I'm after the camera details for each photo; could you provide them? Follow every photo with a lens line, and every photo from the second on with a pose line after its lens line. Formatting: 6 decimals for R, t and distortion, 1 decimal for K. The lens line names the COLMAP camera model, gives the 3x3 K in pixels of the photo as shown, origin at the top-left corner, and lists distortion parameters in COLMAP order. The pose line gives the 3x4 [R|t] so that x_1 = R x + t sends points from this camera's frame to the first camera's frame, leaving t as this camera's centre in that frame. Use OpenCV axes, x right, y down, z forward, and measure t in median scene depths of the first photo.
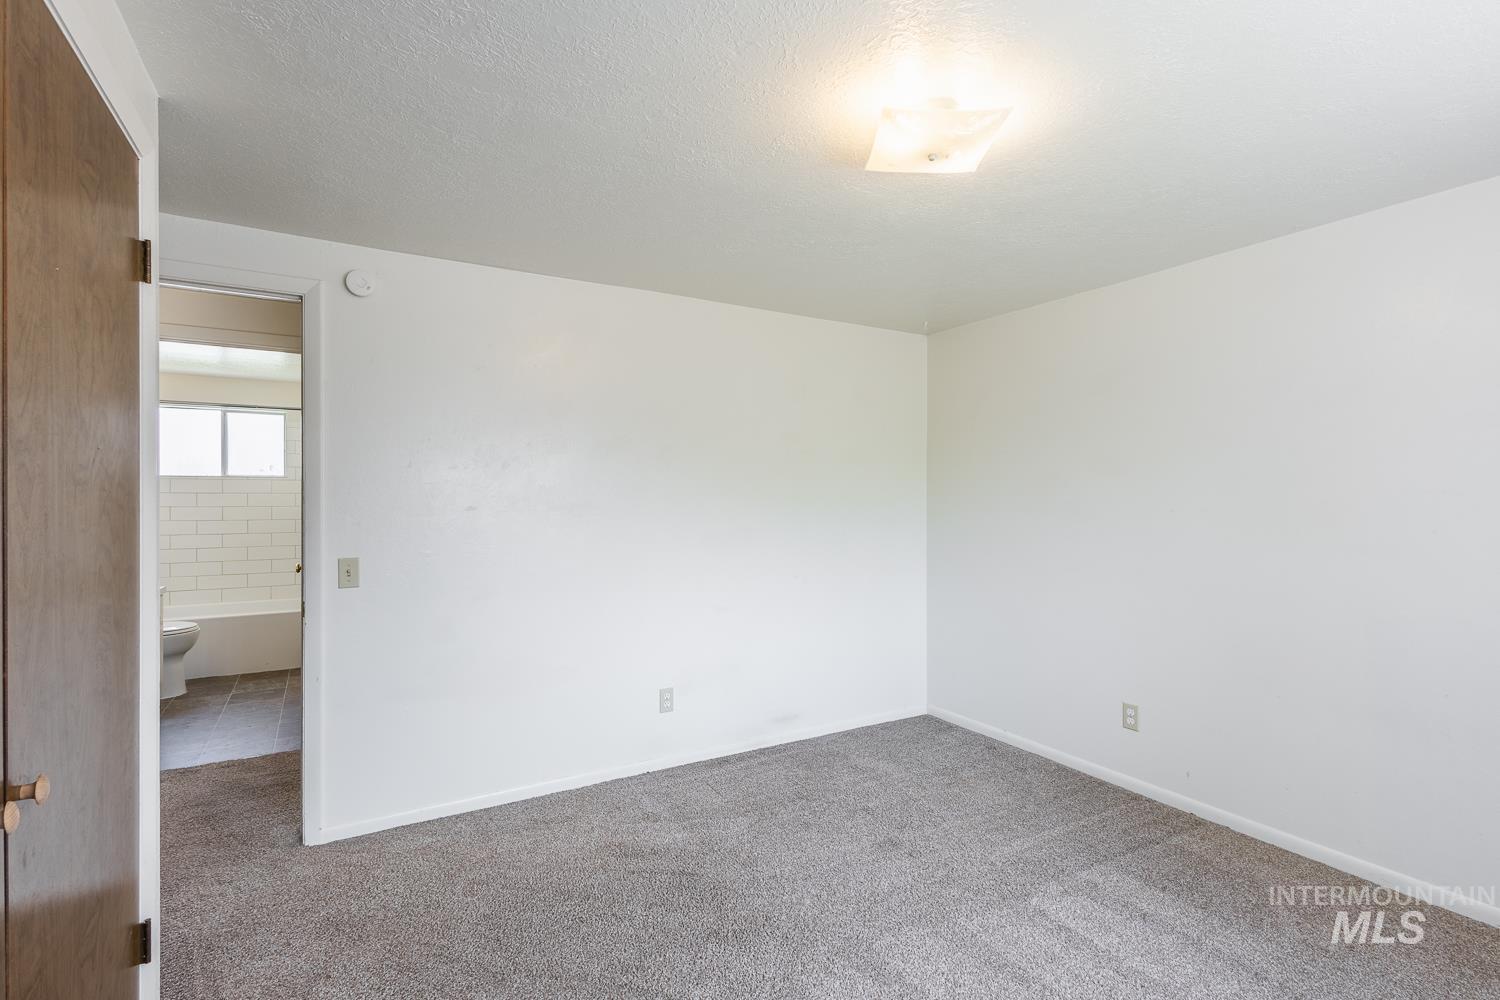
lens RADIAL K [[696.4, 0, 743.5], [0, 696.4, 498.7], [0, 0, 1]] dist [0.010228, -0.004362]
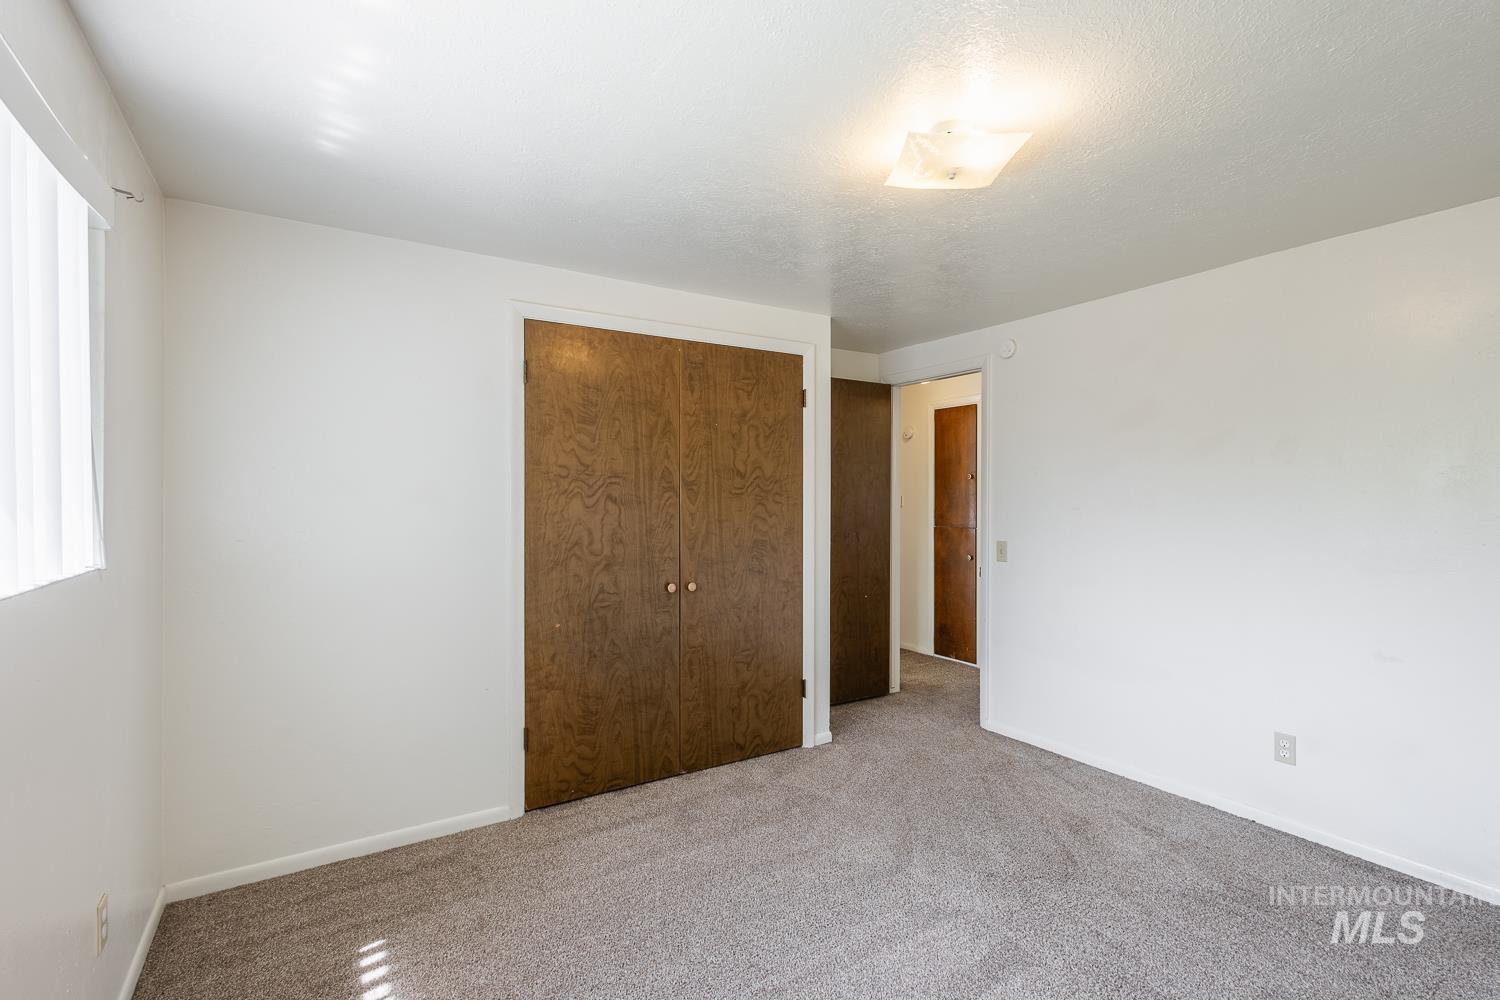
lens RADIAL K [[696.4, 0, 751.7], [0, 696.4, 500.6], [0, 0, 1]] dist [0.010228, -0.004362]
pose [[0.021222, 0.001557, -0.999774, 0.826051], [-0.001508, 0.999998, 0.001525, -0.000238], [0.999774, 0.001476, 0.021224, 0.430941]]
